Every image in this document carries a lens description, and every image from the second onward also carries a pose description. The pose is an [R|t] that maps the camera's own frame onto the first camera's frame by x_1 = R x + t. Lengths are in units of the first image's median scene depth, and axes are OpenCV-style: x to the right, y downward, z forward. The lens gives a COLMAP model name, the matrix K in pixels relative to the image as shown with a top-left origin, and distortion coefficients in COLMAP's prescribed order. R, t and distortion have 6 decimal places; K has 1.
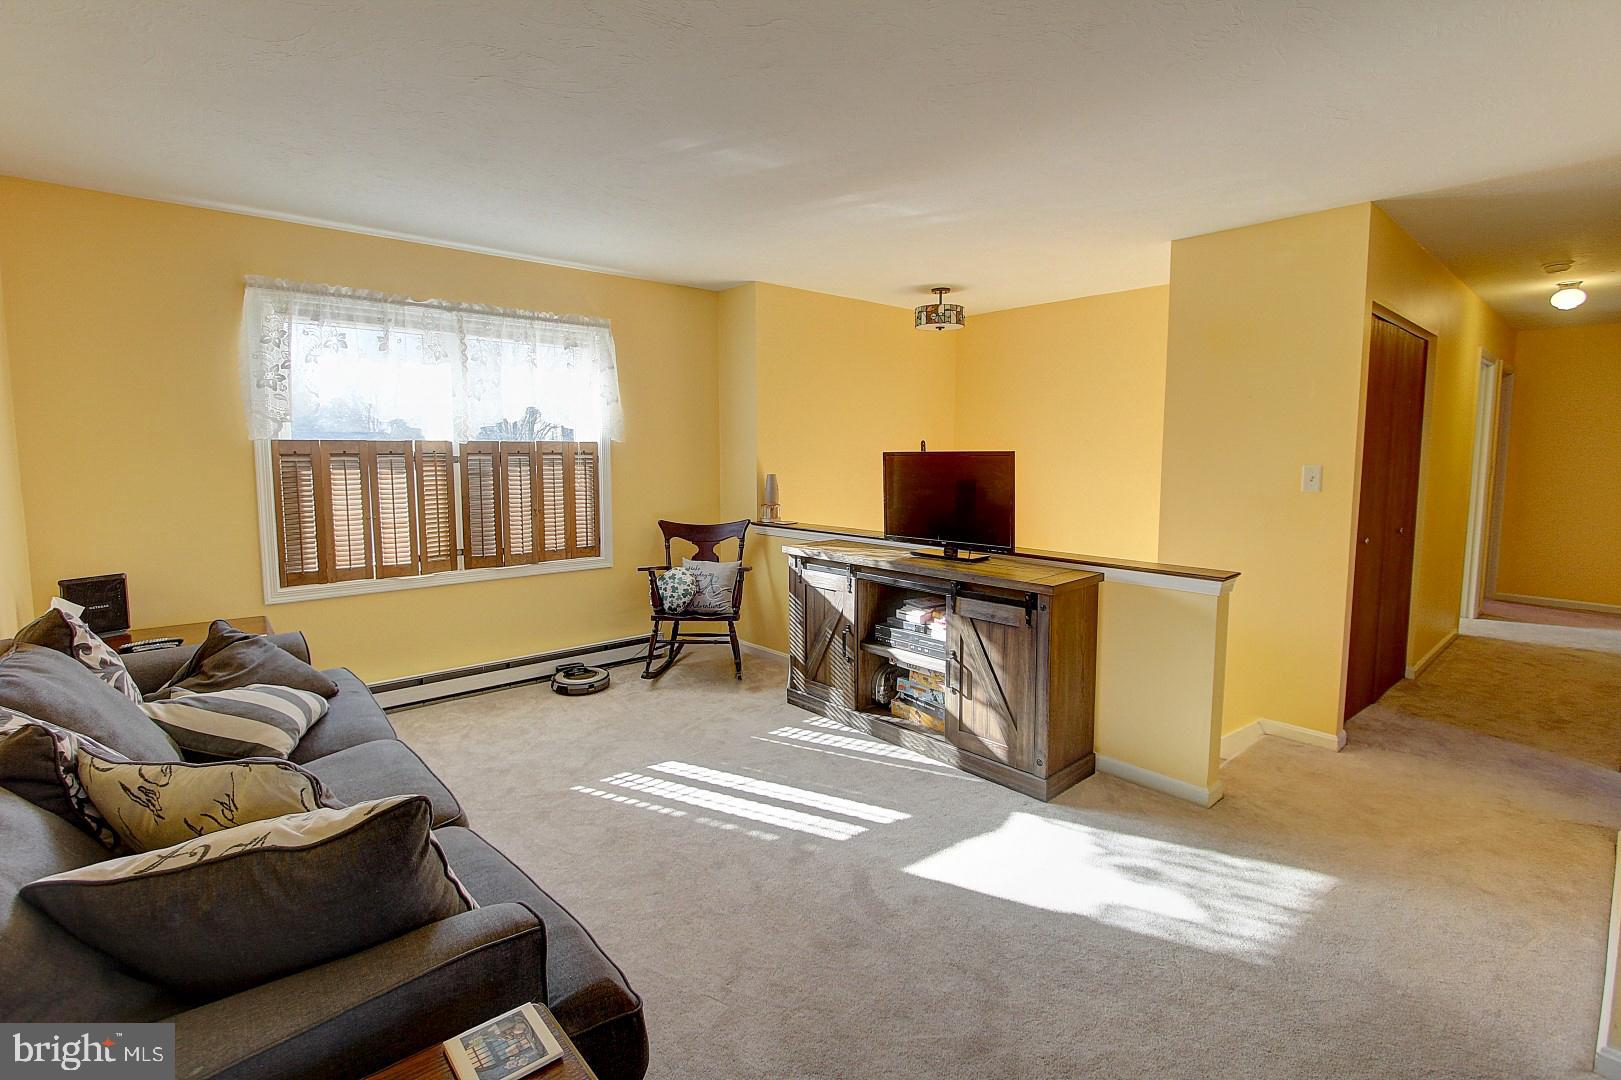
lens RADIAL K [[743.4, 0, 808.2], [0, 743.4, 537.6], [0, 0, 1]] dist [-0.012822, 0.001747]
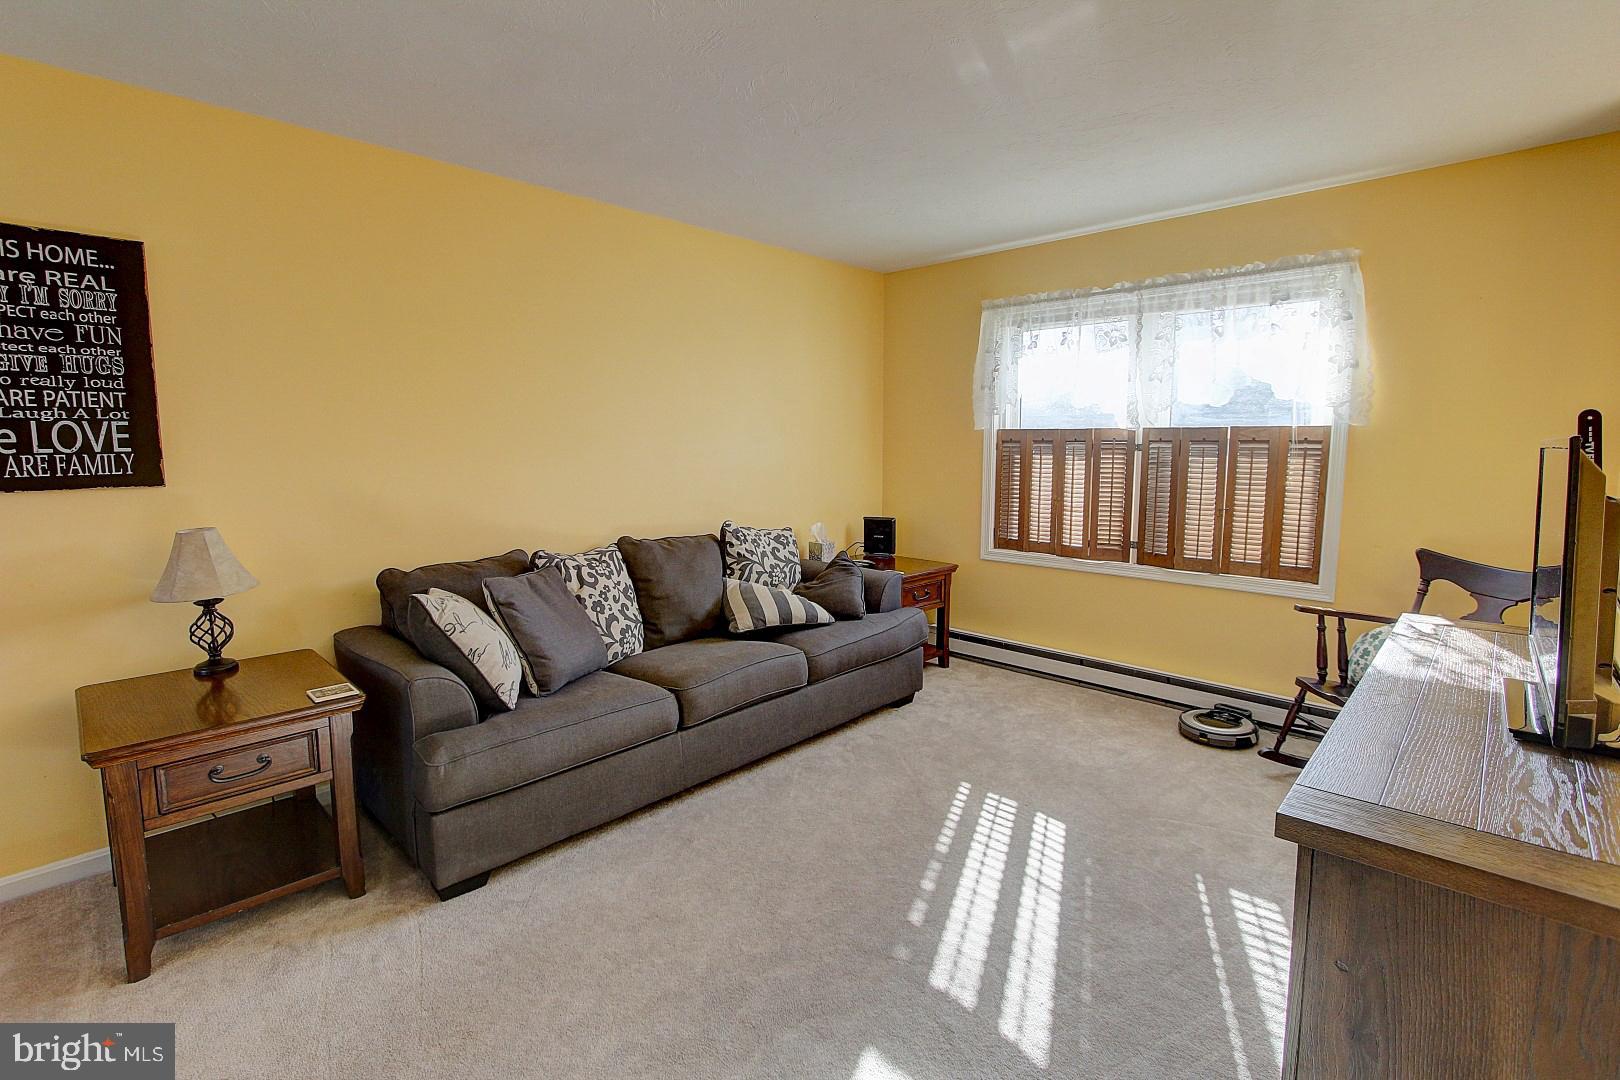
lens RADIAL K [[742.9, 0, 798.8], [0, 742.9, 536.6], [0, 0, 1]] dist [-0.012822, 0.001747]
pose [[0.075541, 0.128322, -0.988851, 0.451755], [-0.113284, 0.986369, 0.119346, -0.057603], [0.990687, 0.103005, 0.089048, 0.503511]]
